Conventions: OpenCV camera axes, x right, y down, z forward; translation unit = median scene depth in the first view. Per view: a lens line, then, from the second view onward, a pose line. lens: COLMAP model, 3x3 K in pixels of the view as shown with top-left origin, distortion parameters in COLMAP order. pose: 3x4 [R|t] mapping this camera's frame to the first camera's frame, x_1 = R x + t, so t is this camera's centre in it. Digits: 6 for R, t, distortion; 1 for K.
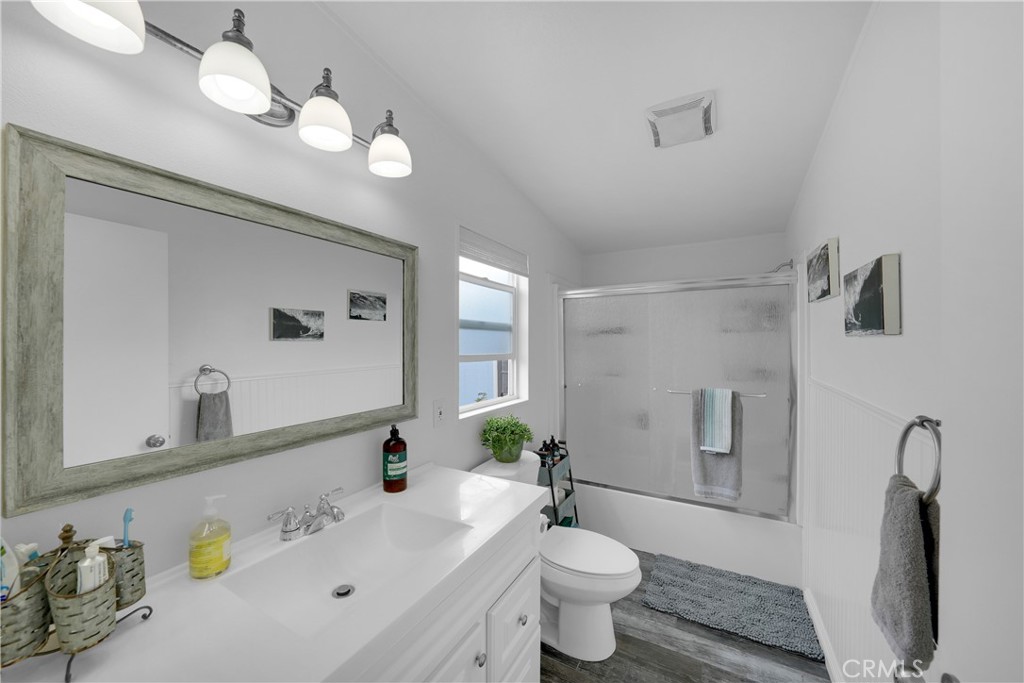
lens RADIAL K [[367.6, 0, 522.8], [0, 367.6, 341.2], [0, 0, 1]] dist [-0.028538, 0.007326]
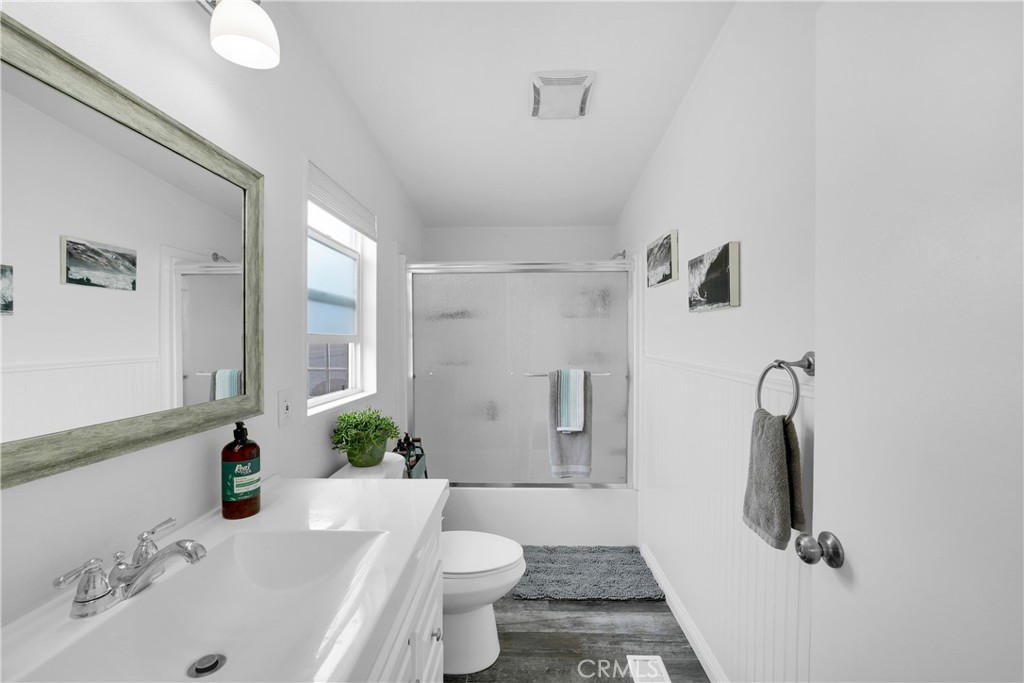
lens RADIAL K [[420.0, 0, 512.0], [0, 420.0, 341.5], [0, 0, 1]] dist [-0.015362, 0.000730]
pose [[0.886306, -0.006168, 0.463059, -0.205599], [0.004004, 0.999976, 0.005655, 0.057814], [-0.463082, -0.003158, 0.886310, 0.043713]]
